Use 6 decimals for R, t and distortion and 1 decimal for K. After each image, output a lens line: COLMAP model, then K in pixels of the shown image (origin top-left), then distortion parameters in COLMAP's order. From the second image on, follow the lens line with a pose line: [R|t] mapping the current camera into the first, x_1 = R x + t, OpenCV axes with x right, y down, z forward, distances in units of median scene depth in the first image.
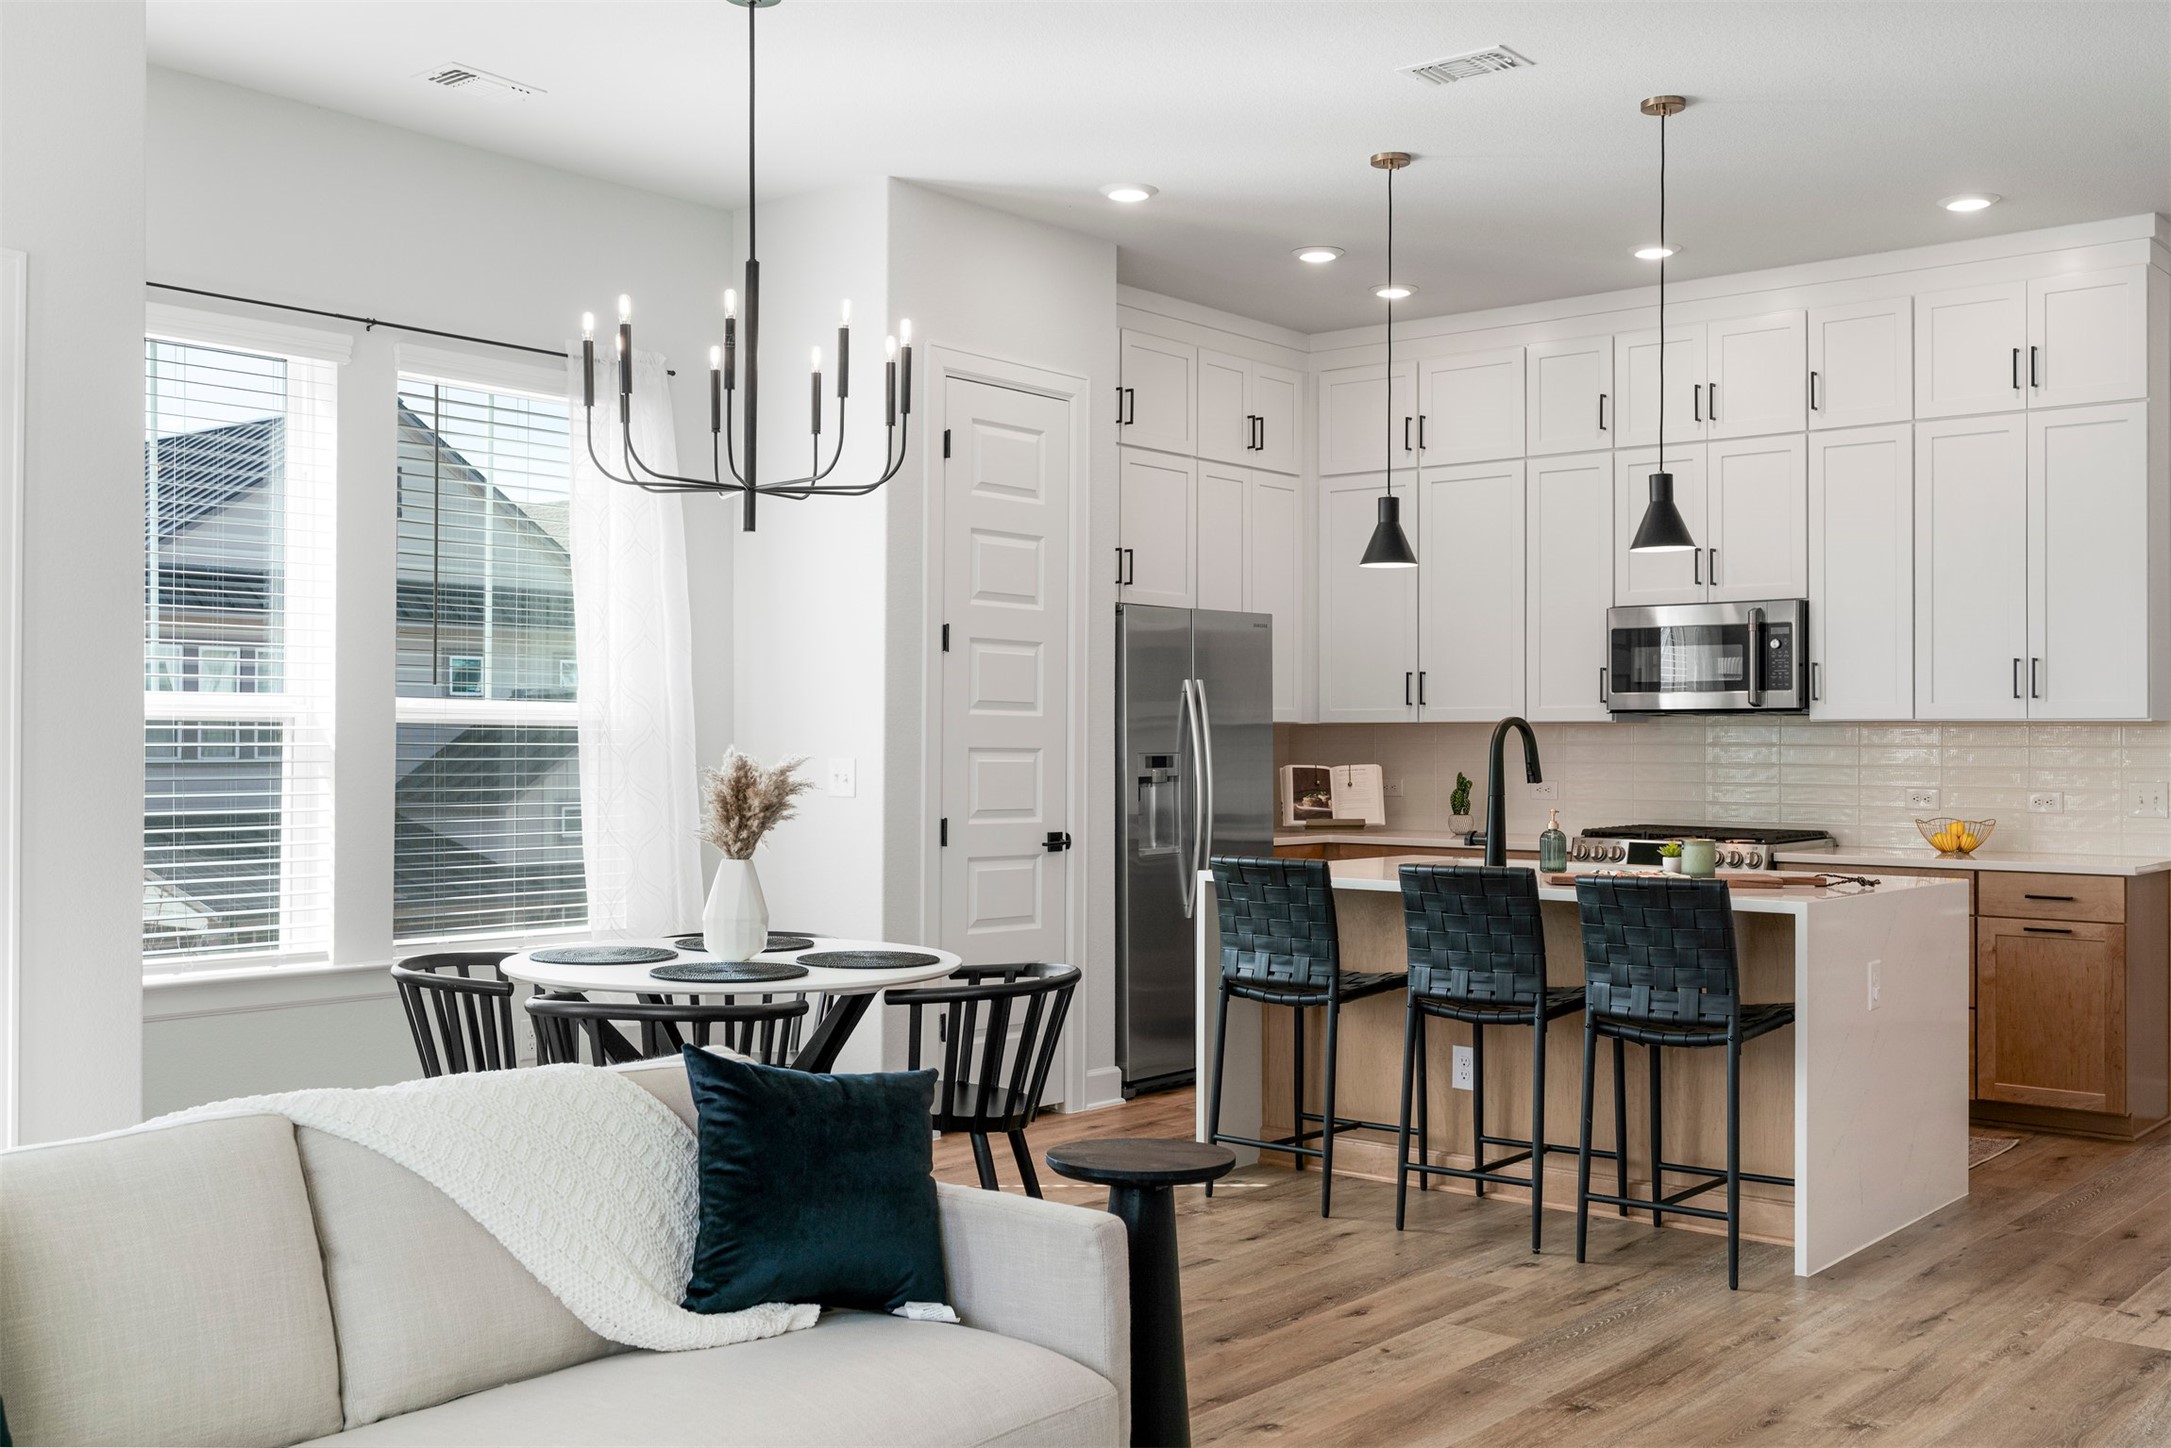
lens RADIAL K [[2110.2, 0, 1085.5], [0, 2110.2, 724.0], [0, 0, 1]] dist [0.018653, 0.017122]
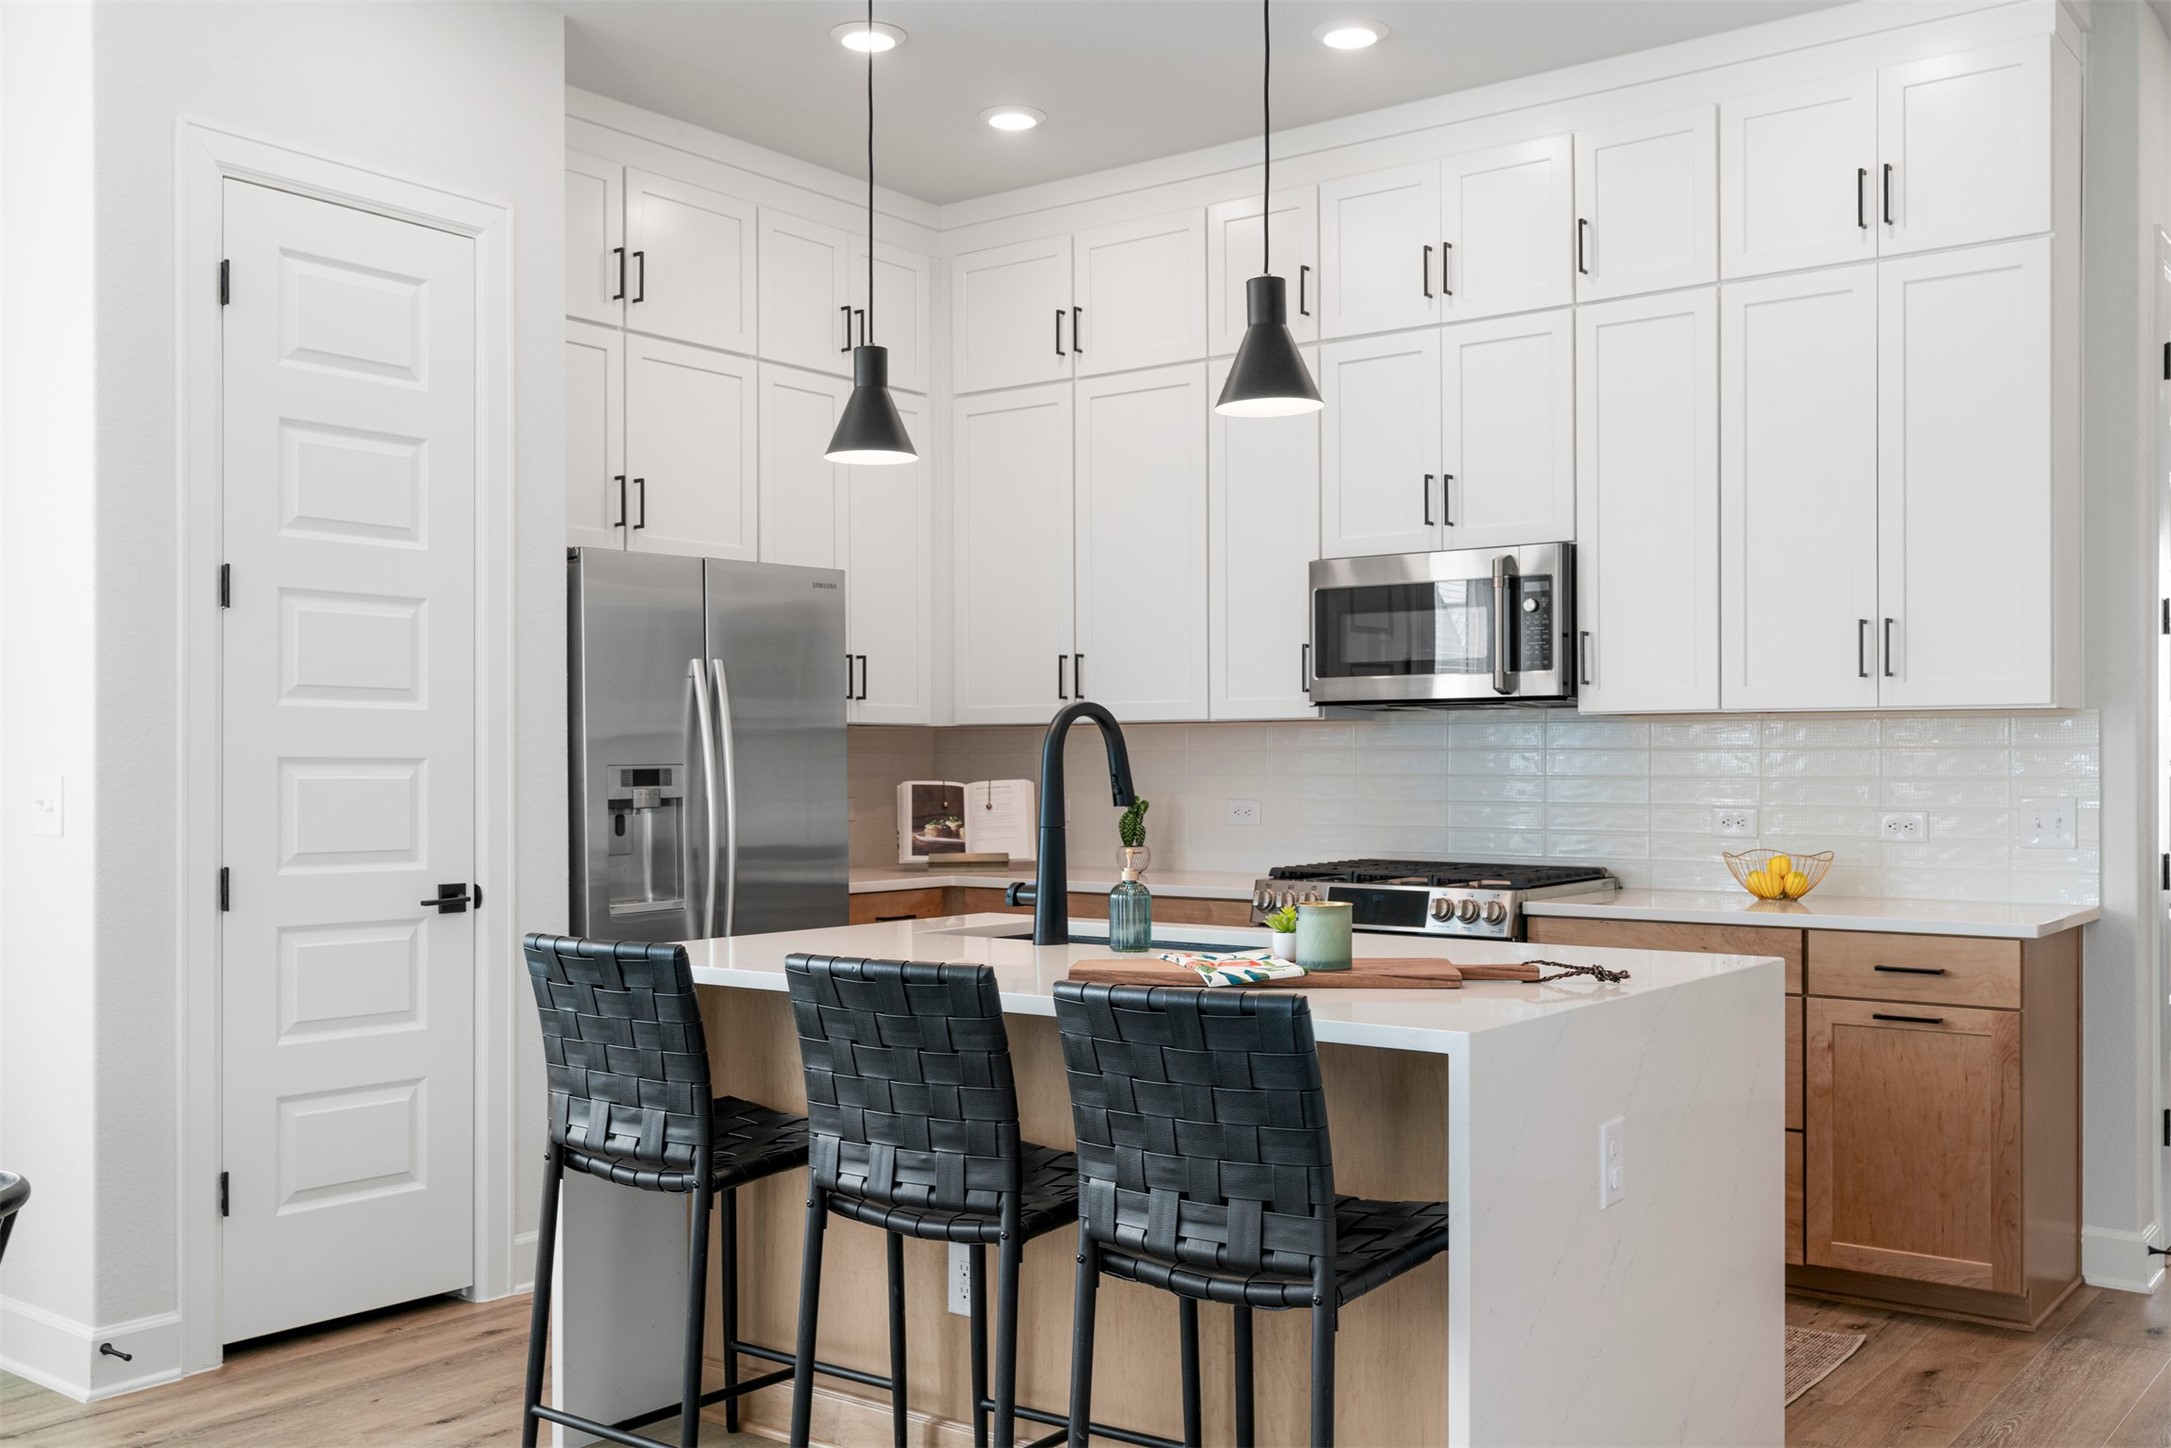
lens RADIAL K [[2024.2, 0, 1080.5], [0, 2024.2, 769.3], [0, 0, 1]] dist [0.017694, 0.005053]
pose [[0.999085, -0.006380, 0.042282, 0.156738], [0.005847, 0.999902, 0.012718, 0.008032], [-0.042359, -0.012460, 0.999025, 0.350241]]
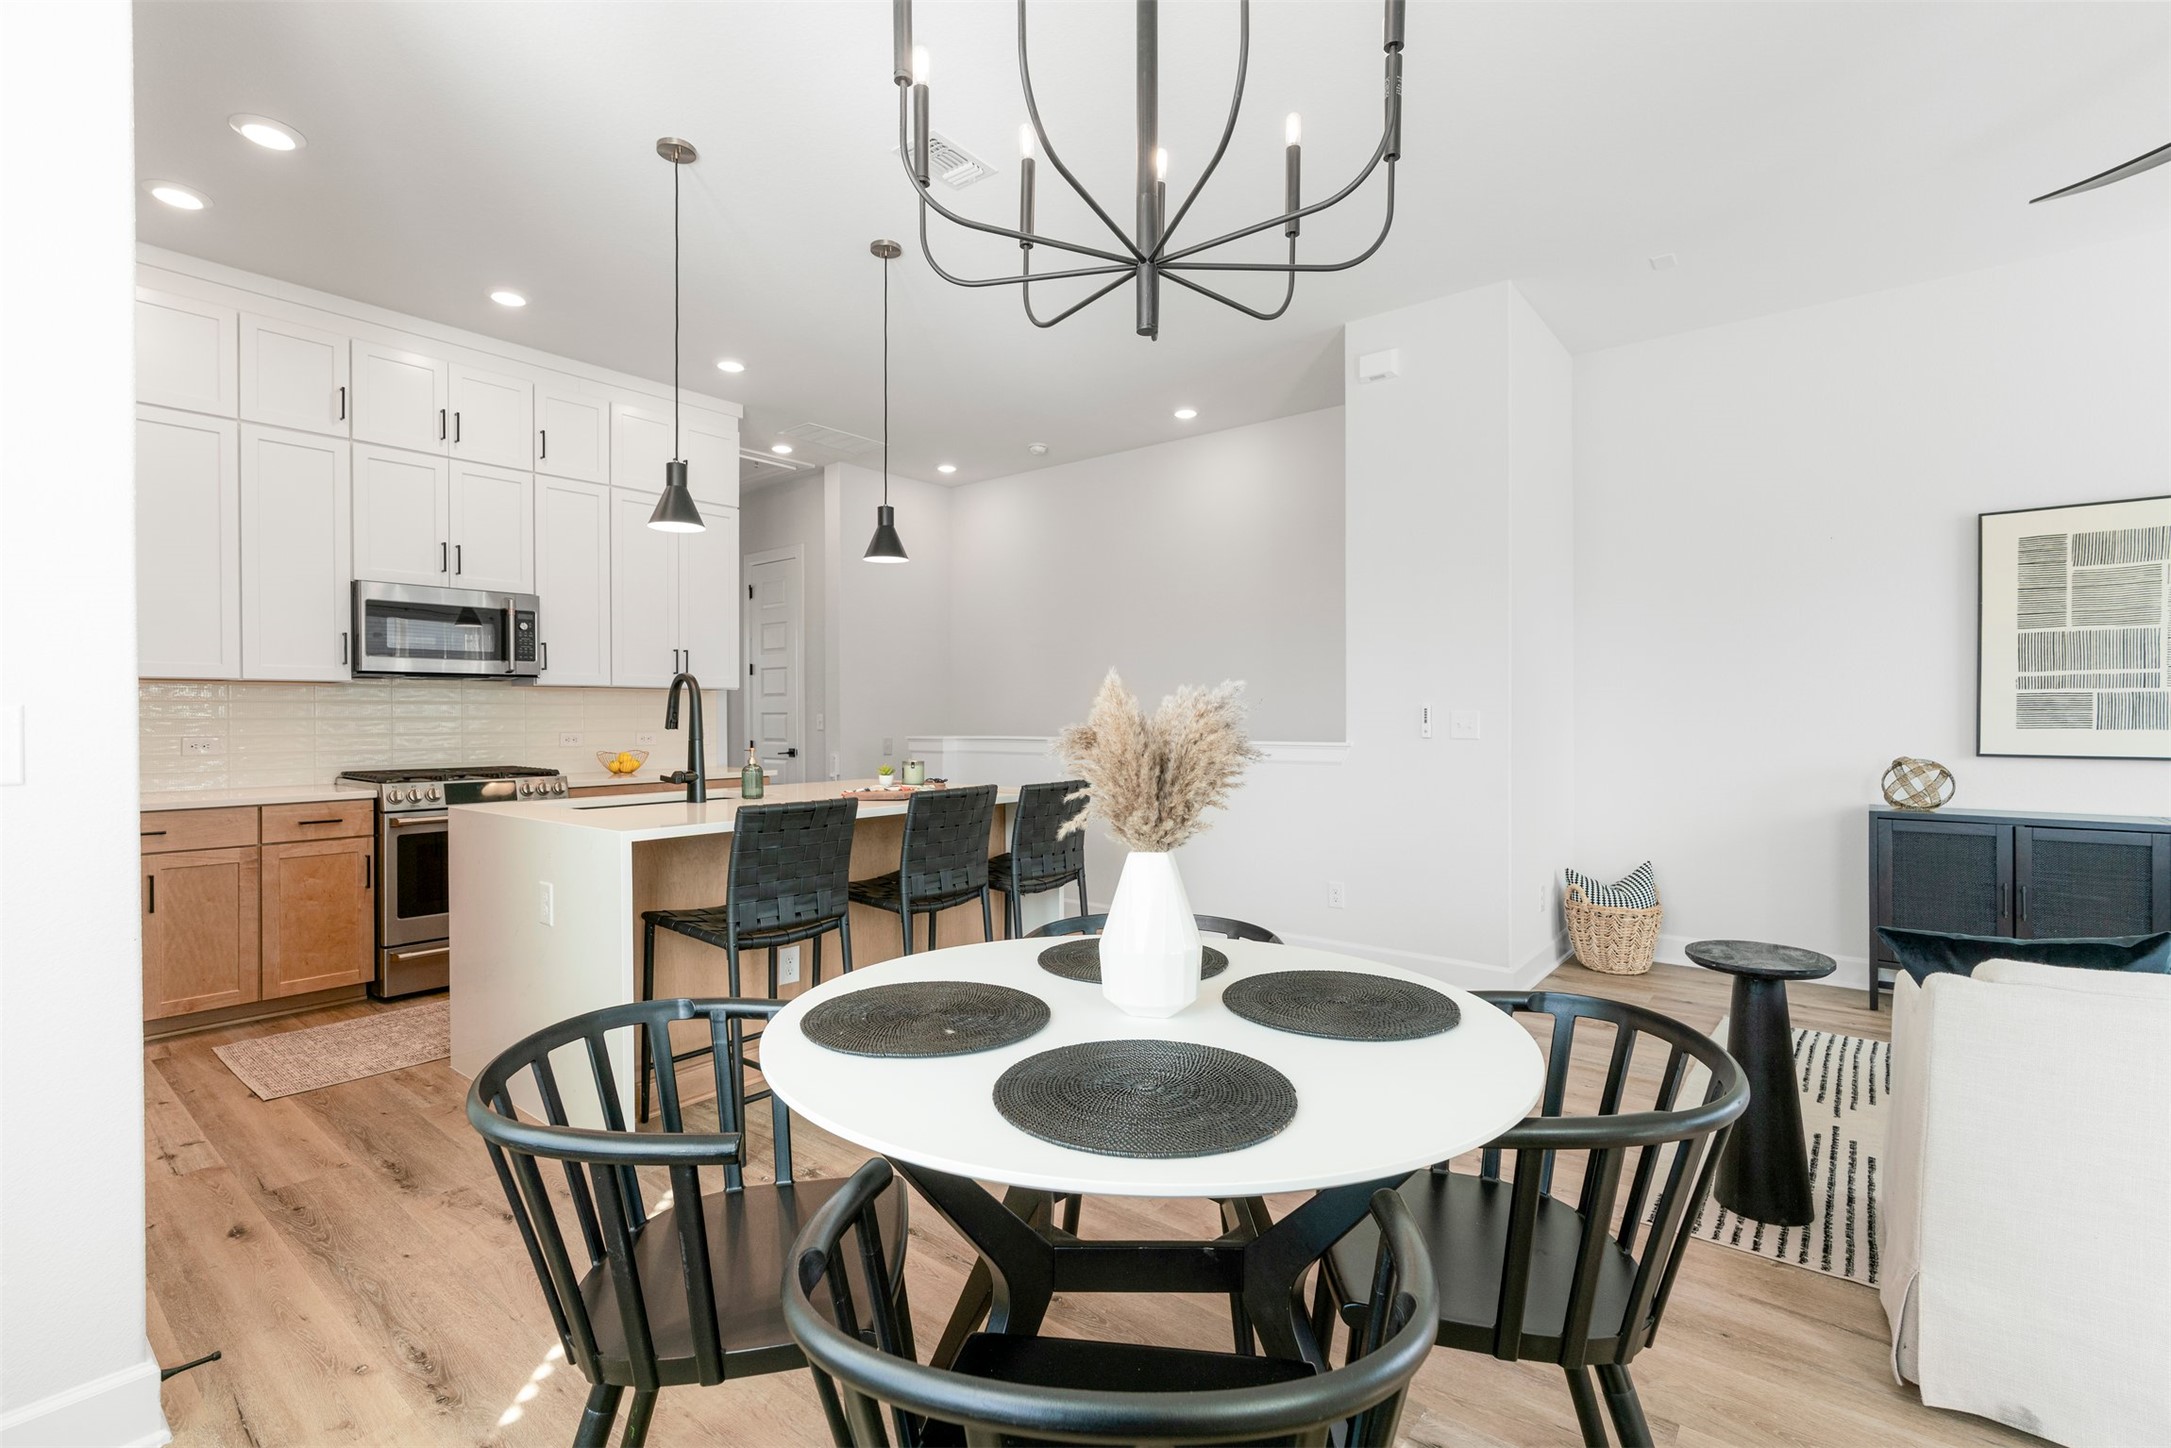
lens RADIAL K [[985.6, 0, 1085.5], [0, 985.6, 724.0], [0, 0, 1]] dist [-0.003195, -0.000049]
pose [[-0.003178, -0.013109, 0.999909, -0.314913], [-0.005163, 0.999901, 0.013093, 0.014518], [-0.999982, -0.005120, -0.003245, 0.692938]]
